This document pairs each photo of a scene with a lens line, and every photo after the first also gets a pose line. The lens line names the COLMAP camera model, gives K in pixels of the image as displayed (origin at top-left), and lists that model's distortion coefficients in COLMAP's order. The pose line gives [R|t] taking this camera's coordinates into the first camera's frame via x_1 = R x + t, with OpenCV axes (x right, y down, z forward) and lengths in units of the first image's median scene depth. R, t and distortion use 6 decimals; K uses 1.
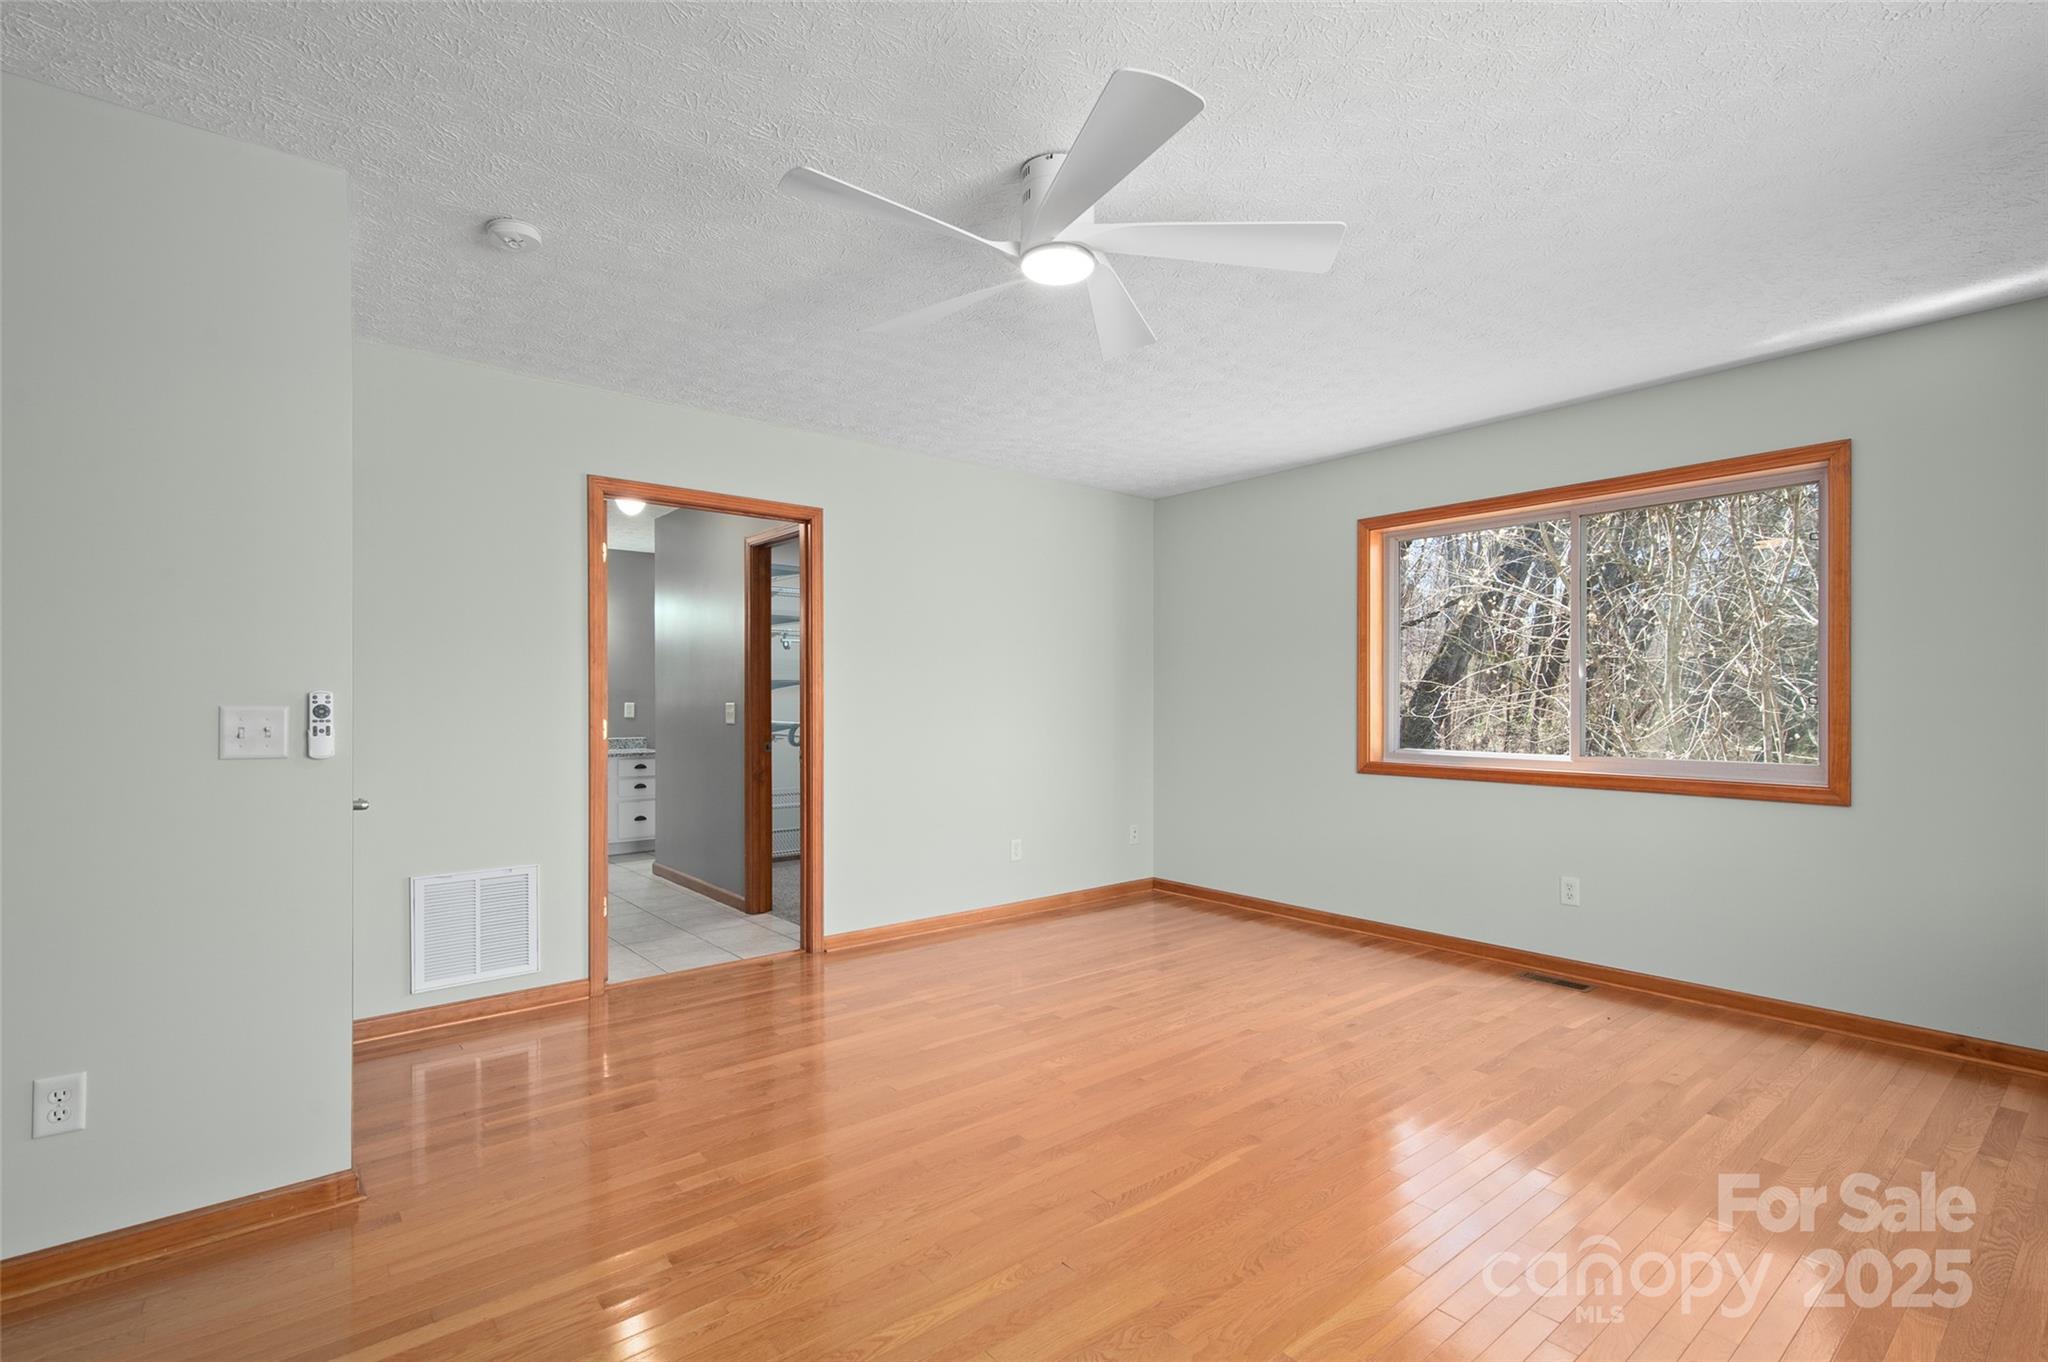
lens RADIAL K [[945.3, 0, 1024.9], [0, 945.3, 698.2], [0, 0, 1]] dist [0.010015, -0.000090]
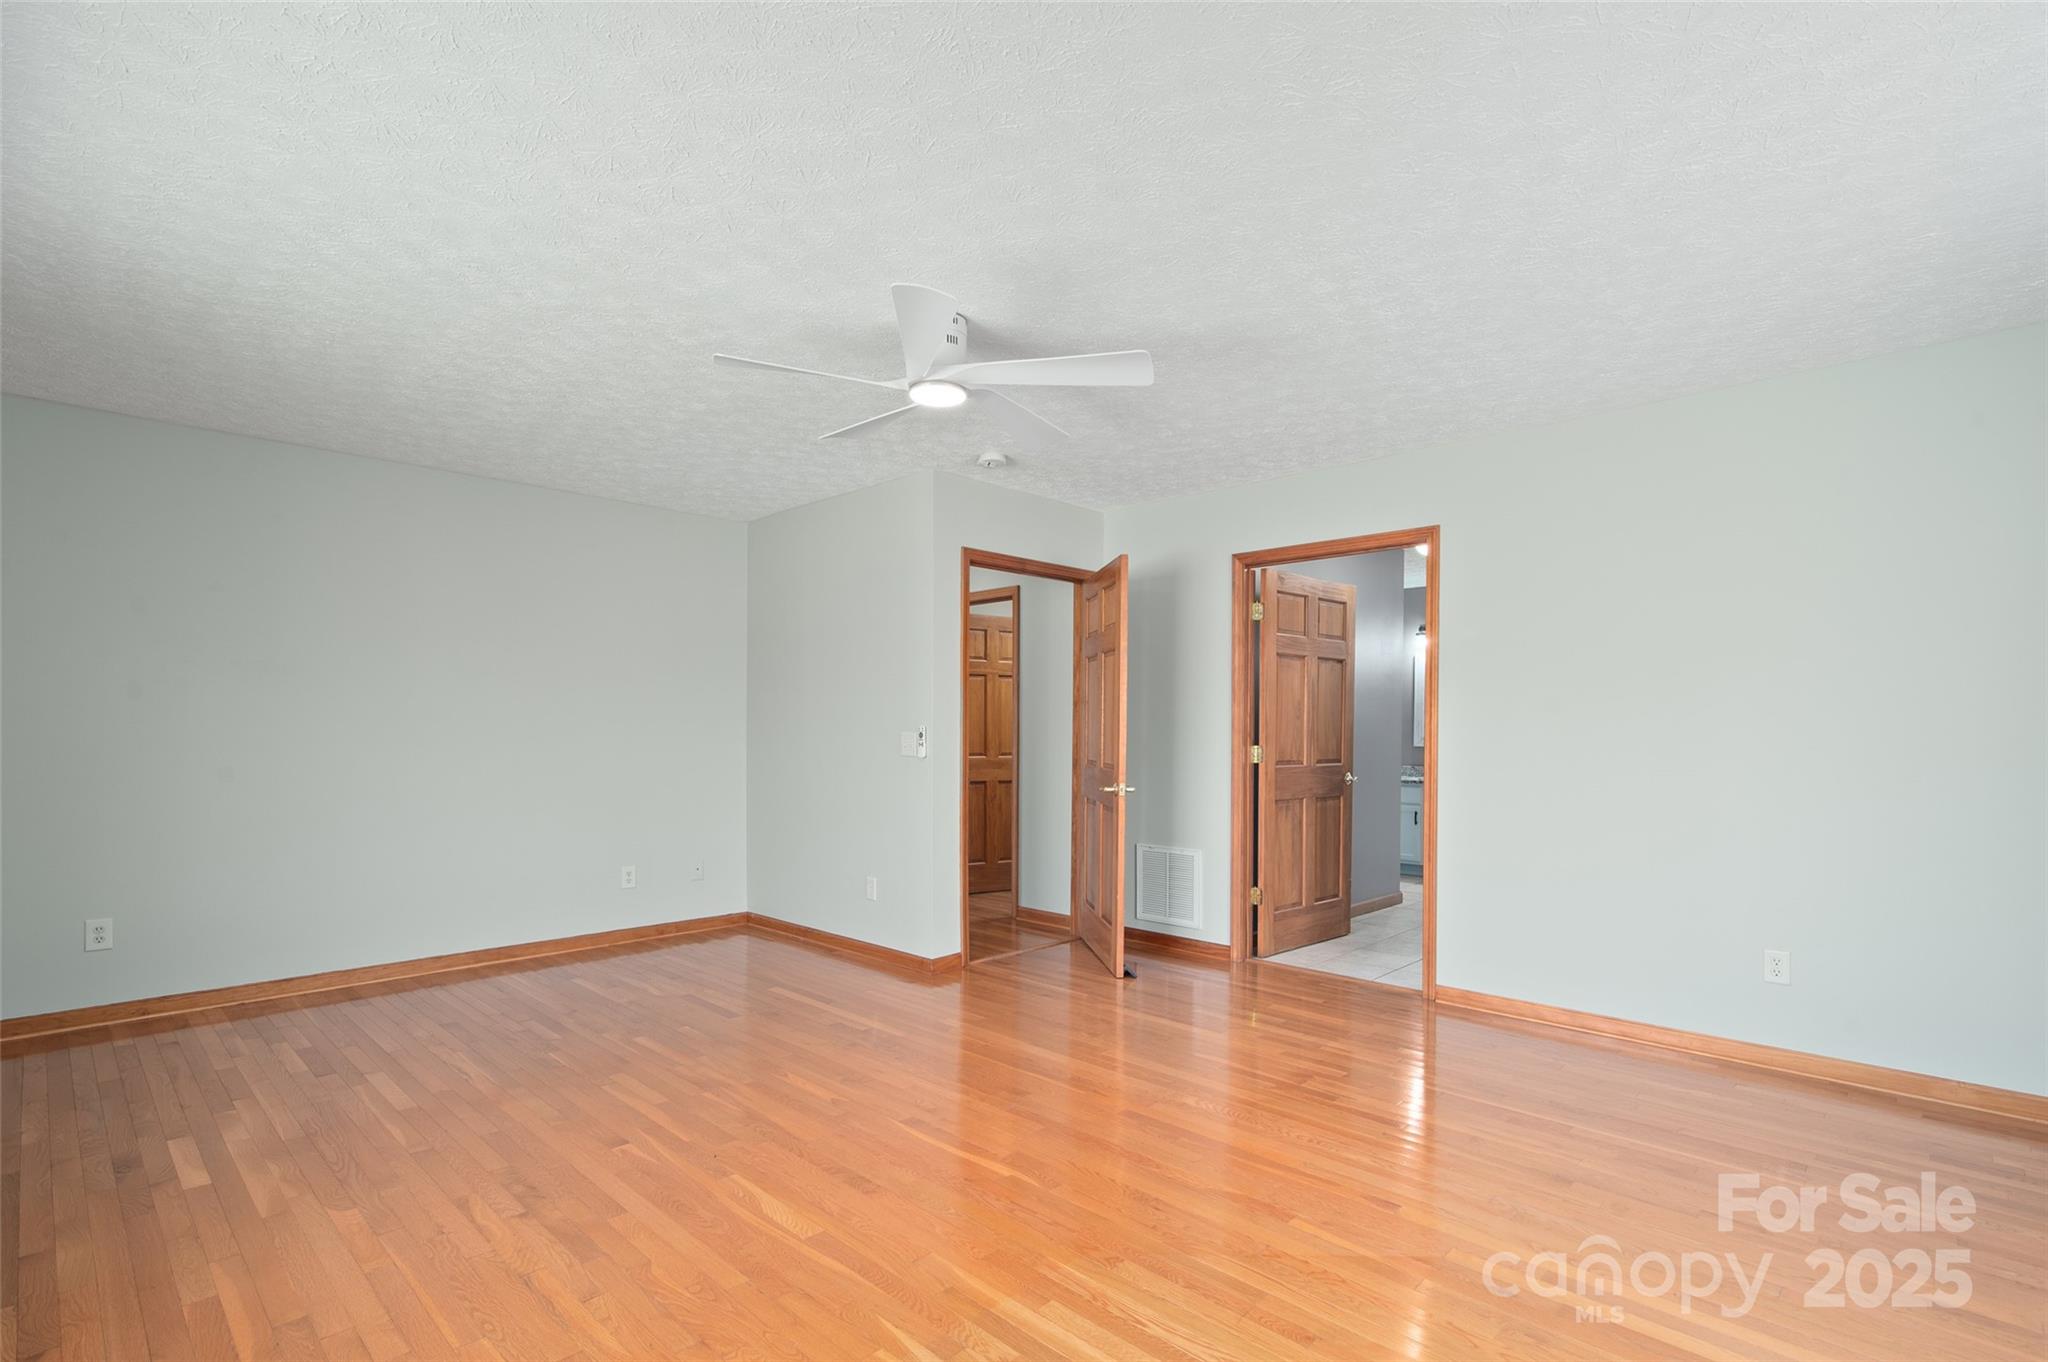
lens RADIAL K [[966.8, 0, 1022.5], [0, 966.8, 744.1], [0, 0, 1]] dist [-0.000944, -0.000088]
pose [[0.108789, 0.021291, -0.993837, 1.241467], [-0.000158, 0.999771, 0.021401, -0.011260], [0.994065, -0.002171, 0.108768, 0.878904]]
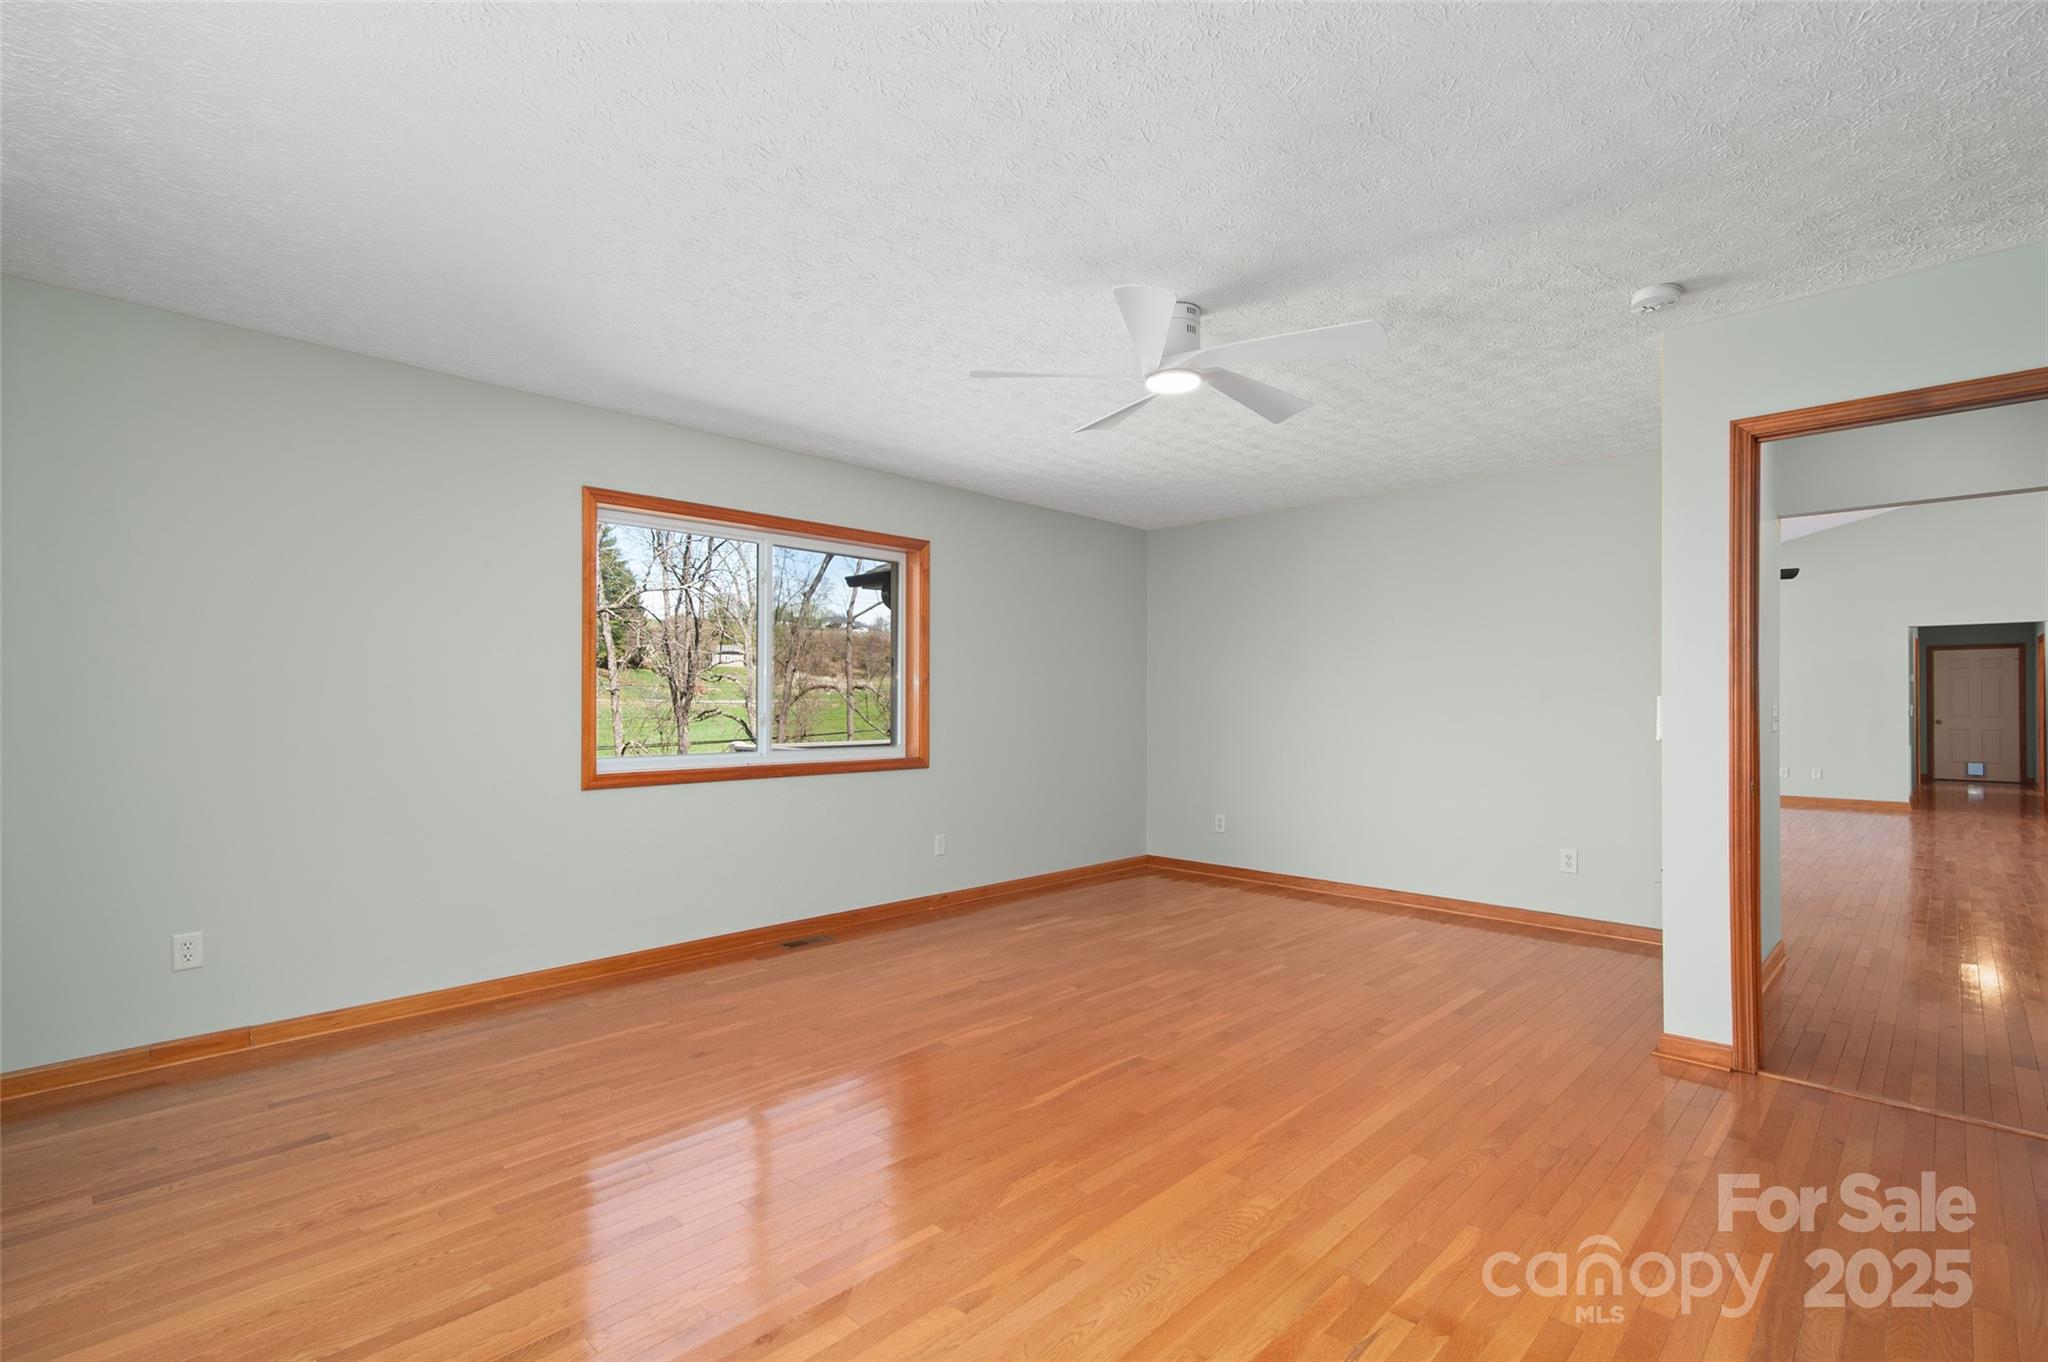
lens RADIAL K [[945.3, 0, 1024.9], [0, 945.3, 698.2], [0, 0, 1]] dist [0.010015, -0.000090]
pose [[-0.993477, 0.000594, -0.114034, 0.360145], [0.001560, 0.999964, -0.008378, 0.006456], [0.114025, -0.008501, -0.993441, 2.095954]]
